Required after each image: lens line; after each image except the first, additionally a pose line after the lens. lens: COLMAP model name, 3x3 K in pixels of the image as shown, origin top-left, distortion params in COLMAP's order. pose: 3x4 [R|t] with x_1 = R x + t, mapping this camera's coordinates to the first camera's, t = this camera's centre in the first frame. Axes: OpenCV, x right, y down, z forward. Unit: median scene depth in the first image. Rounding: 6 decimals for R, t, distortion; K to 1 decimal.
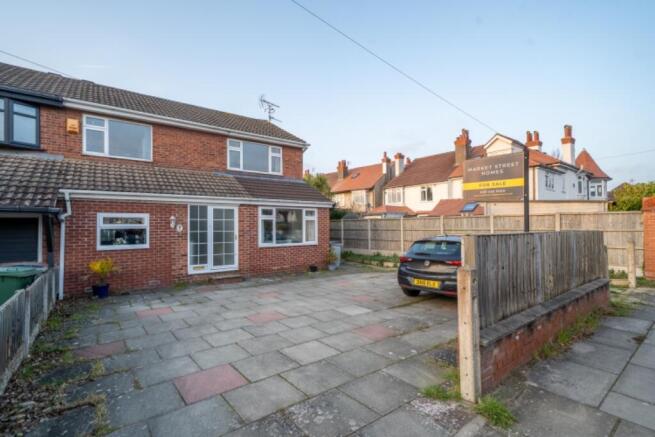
lens RADIAL K [[297.0, 0, 327.0], [0, 297.0, 219.3], [0, 0, 1]] dist [0.011956, 0.000240]
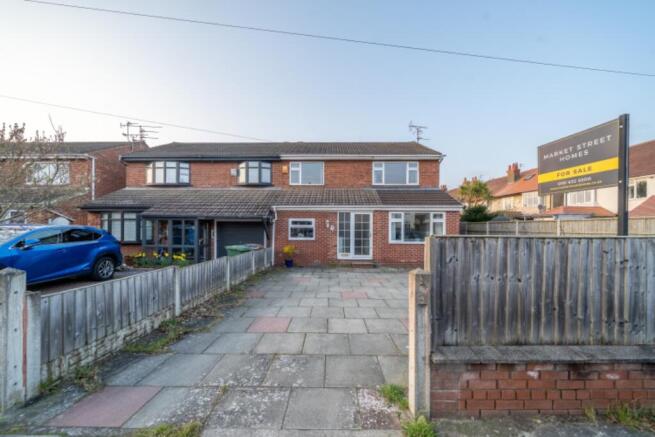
lens RADIAL K [[226.9, 0, 333.6], [0, 226.9, 228.5], [0, 0, 1]] dist [-0.007255, -0.000191]
pose [[0.802534, 0.011501, -0.596496, 0.212116], [0.004437, 0.999671, 0.025245, 0.004345], [0.596590, -0.022907, 0.802219, 0.094071]]
